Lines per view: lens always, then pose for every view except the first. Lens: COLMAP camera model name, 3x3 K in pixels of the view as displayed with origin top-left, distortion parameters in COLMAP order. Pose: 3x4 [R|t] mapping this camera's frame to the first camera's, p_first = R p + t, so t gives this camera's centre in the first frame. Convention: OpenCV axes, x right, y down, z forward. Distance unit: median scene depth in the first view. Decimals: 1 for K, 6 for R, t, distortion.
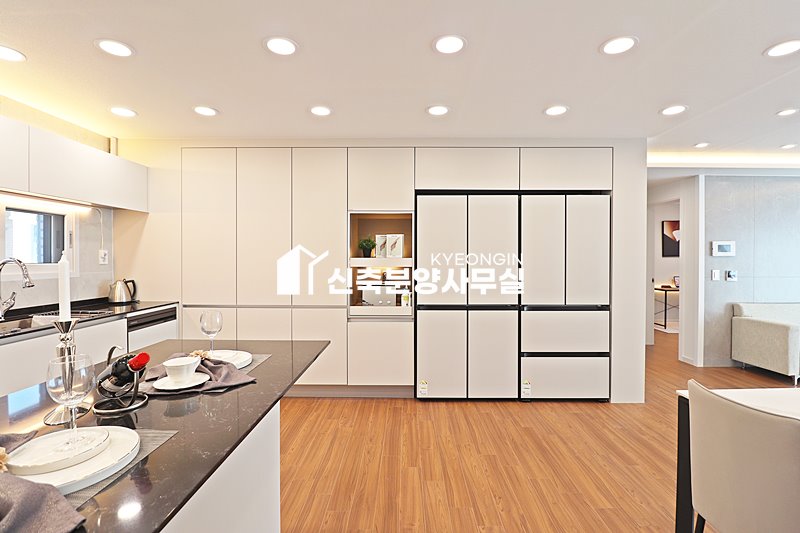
lens RADIAL K [[370.4, 0, 401.3], [0, 370.4, 260.6], [0, 0, 1]] dist [0.000345, -0.013793]
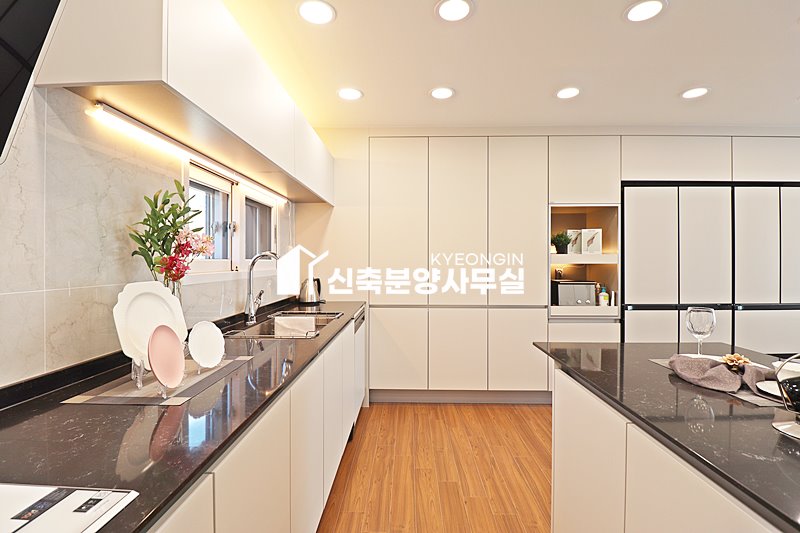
lens RADIAL K [[370.4, 0, 401.3], [0, 370.4, 260.6], [0, 0, 1]] dist [0.000345, -0.013793]
pose [[0.999979, -0.002492, -0.005994, -0.511853], [0.002475, 0.999993, -0.002830, 0.010554], [0.006001, 0.002815, 0.999978, 0.067127]]
